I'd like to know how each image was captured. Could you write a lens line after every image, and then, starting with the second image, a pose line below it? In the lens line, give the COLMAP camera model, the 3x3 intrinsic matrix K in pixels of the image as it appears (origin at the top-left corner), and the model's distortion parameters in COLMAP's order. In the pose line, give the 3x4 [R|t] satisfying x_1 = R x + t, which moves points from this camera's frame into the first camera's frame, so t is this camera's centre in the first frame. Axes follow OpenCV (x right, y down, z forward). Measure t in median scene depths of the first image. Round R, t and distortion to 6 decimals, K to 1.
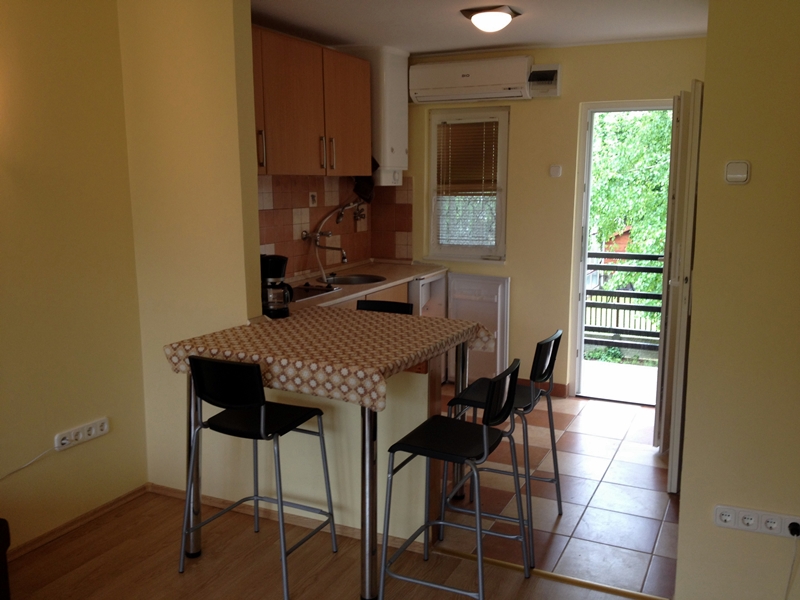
lens RADIAL K [[751.2, 0, 400.0], [0, 751.2, 300.0], [0, 0, 1]] dist [0.195004, -0.469699]
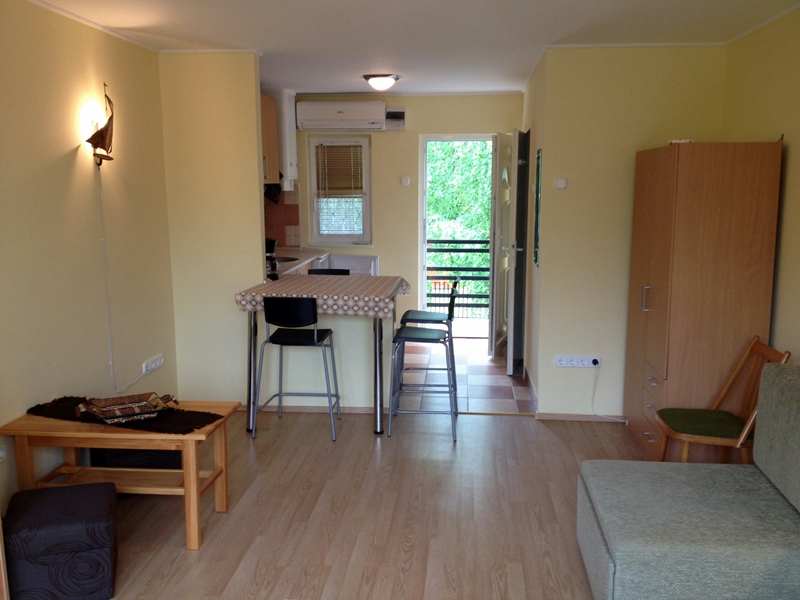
lens RADIAL K [[751.2, 0, 400.0], [0, 751.2, 300.0], [0, 0, 1]] dist [0.195004, -0.469699]
pose [[0.935887, -0.055077, 0.347968, -0.306656], [0.057419, 0.998344, 0.003587, 0.049043], [-0.347590, 0.016623, 0.937499, -0.327734]]
